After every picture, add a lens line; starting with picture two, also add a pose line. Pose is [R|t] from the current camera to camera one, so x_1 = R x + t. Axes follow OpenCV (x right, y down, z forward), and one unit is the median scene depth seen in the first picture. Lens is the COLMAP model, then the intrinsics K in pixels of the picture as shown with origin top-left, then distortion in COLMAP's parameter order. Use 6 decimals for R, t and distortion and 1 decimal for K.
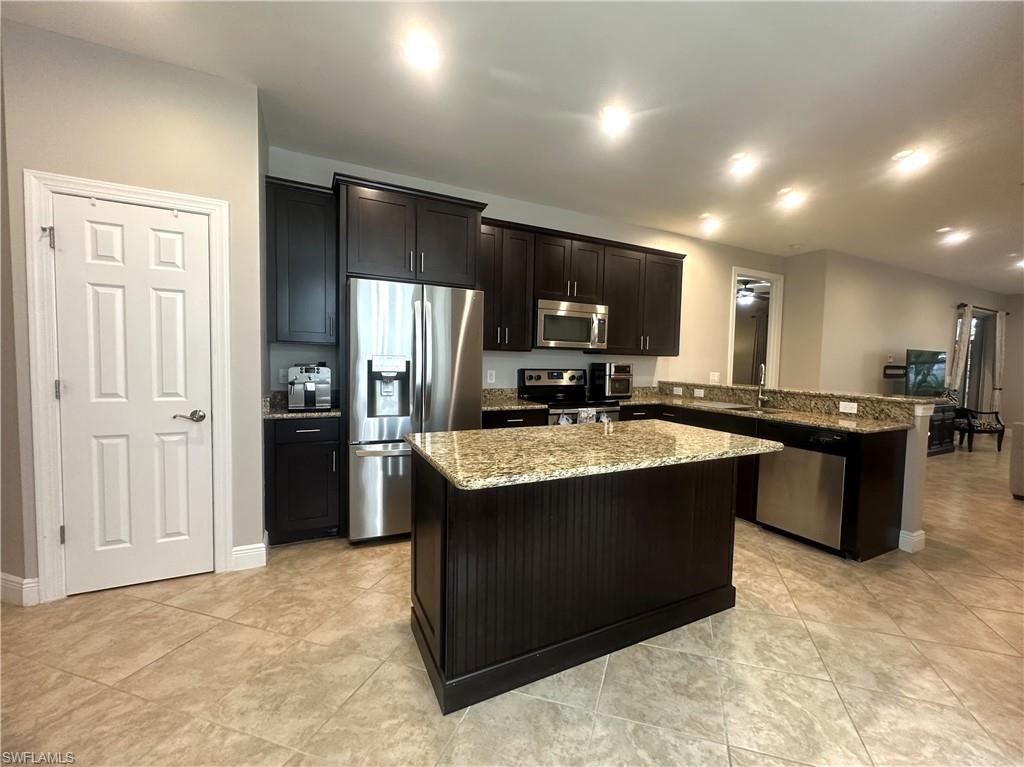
lens RADIAL K [[410.1, 0, 508.2], [0, 410.1, 381.2], [0, 0, 1]] dist [-0.001781, 0.000280]
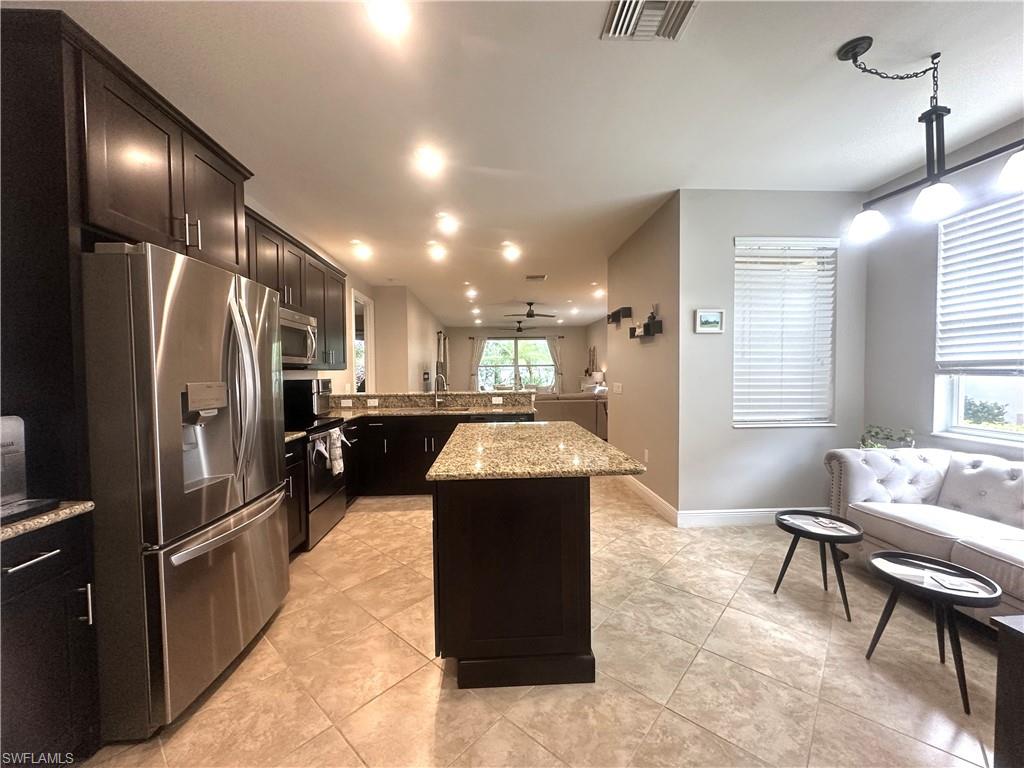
lens RADIAL K [[410.1, 0, 502.0], [0, 410.1, 382.7], [0, 0, 1]] dist [-0.001781, 0.000280]
pose [[0.445701, -0.054922, 0.893496, -0.510352], [0.075306, 0.996879, 0.023712, -0.034731], [-0.892009, 0.056717, 0.448446, 0.264811]]
